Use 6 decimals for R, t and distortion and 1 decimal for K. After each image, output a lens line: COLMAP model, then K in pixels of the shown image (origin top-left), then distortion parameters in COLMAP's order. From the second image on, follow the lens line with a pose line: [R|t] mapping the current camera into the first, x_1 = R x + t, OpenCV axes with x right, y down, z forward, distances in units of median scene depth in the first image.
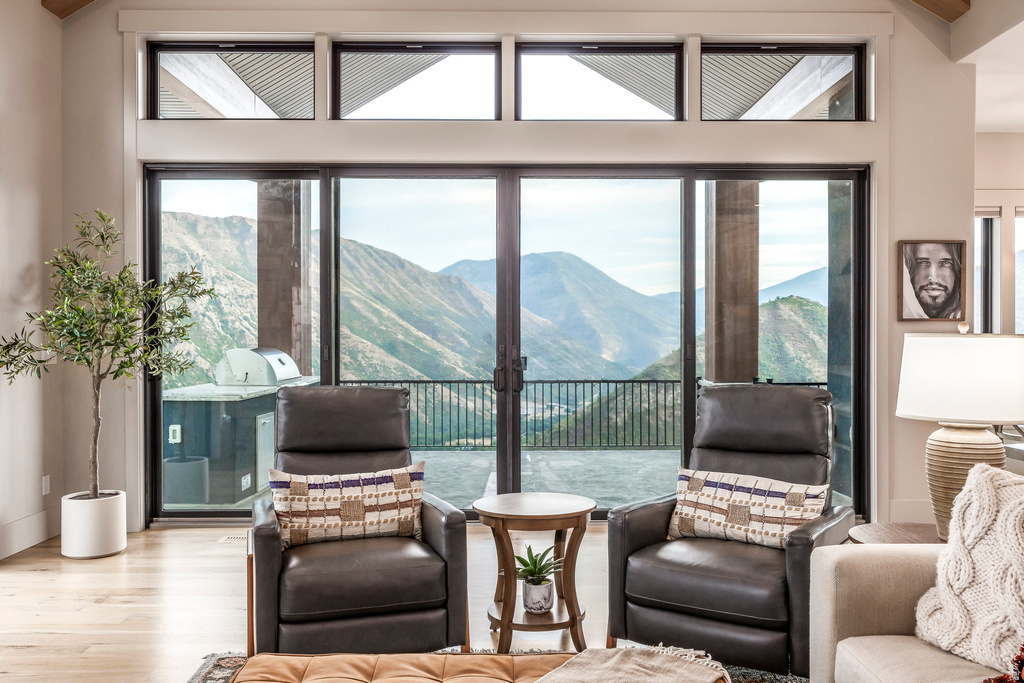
lens RADIAL K [[821.4, 0, 498.5], [0, 821.4, 346.3], [0, 0, 1]] dist [-0.007409, 0.006199]
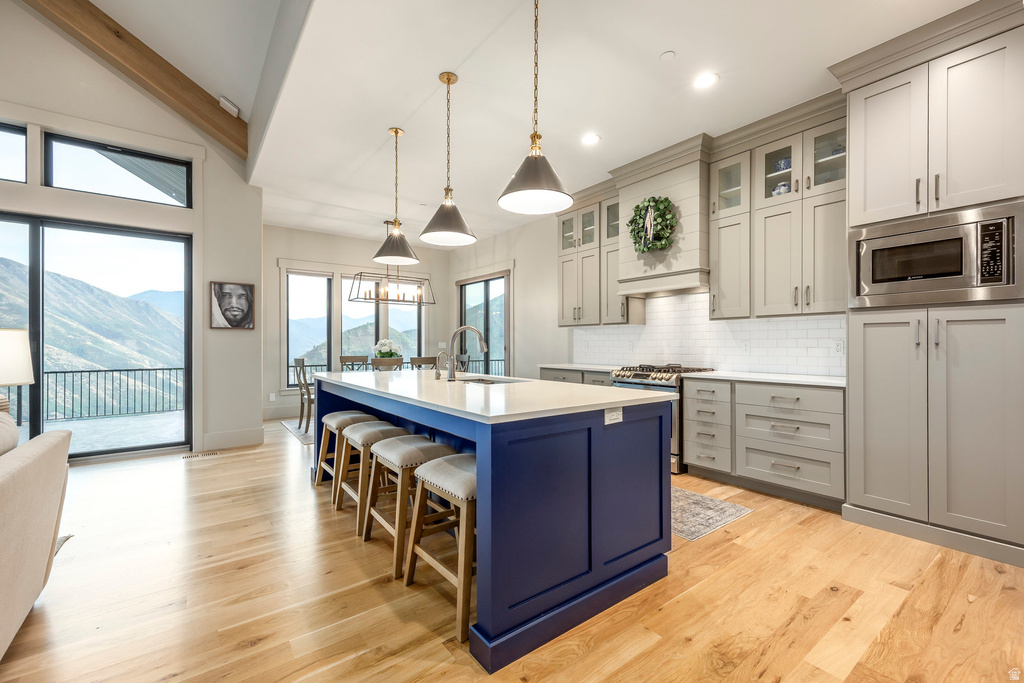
lens RADIAL K [[439.3, 0, 512.0], [0, 439.3, 345.2], [0, 0, 1]] dist [0.008200, -0.000698]
pose [[0.801564, -0.000589, 0.597909, 0.443104], [0.005517, 0.999964, -0.006412, 0.013368], [-0.597884, 0.008438, 0.801538, -0.109853]]
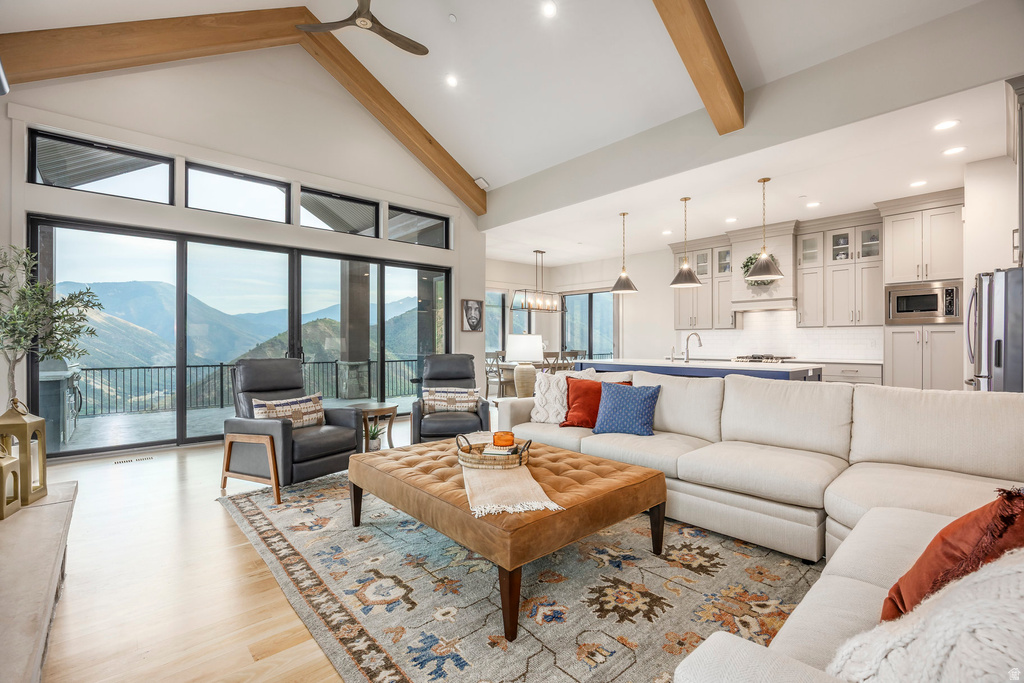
lens RADIAL K [[466.7, 0, 509.8], [0, 466.7, 343.6], [0, 0, 1]] dist [-0.013760, 0.000293]
pose [[0.749259, -0.000779, 0.662276, -0.346603], [0.005493, 0.999972, -0.005039, 0.014829], [-0.662254, 0.007414, 0.749243, -0.164337]]
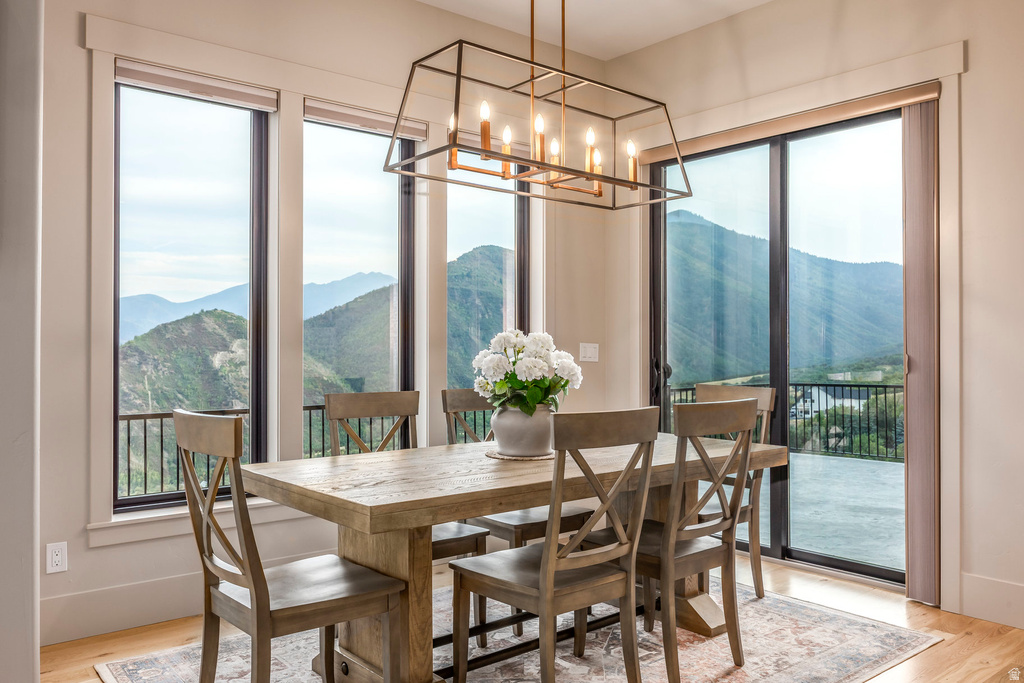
lens RADIAL K [[813.8, 0, 510.5], [0, 813.8, 346.6], [0, 0, 1]] dist [-0.013983, 0.019048]
pose [[0.771073, 0.006607, 0.636713, 0.525701], [0.003403, 0.999889, -0.014497, 0.007855], [-0.636738, 0.013345, 0.770965, 0.662244]]
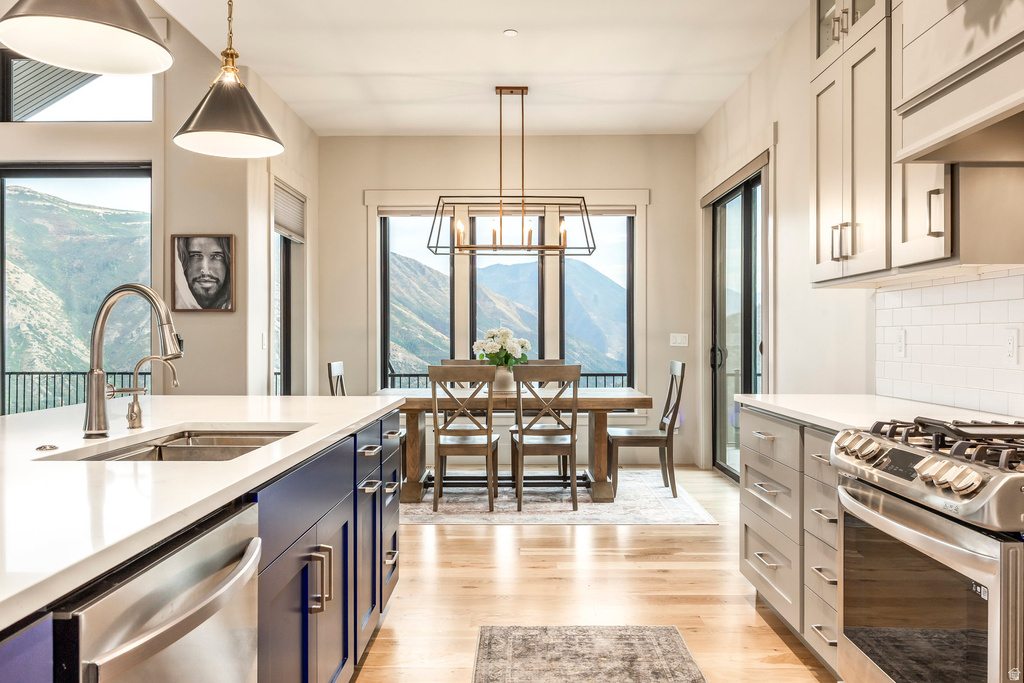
lens RADIAL K [[748.4, 0, 511.5], [0, 748.4, 350.4], [0, 0, 1]] dist [-0.009004, -0.010842]
pose [[0.999986, 0.002171, -0.004739, 0.925098], [-0.002139, 0.999974, 0.006868, 0.011115], [0.004754, -0.006858, 0.999965, 0.049398]]
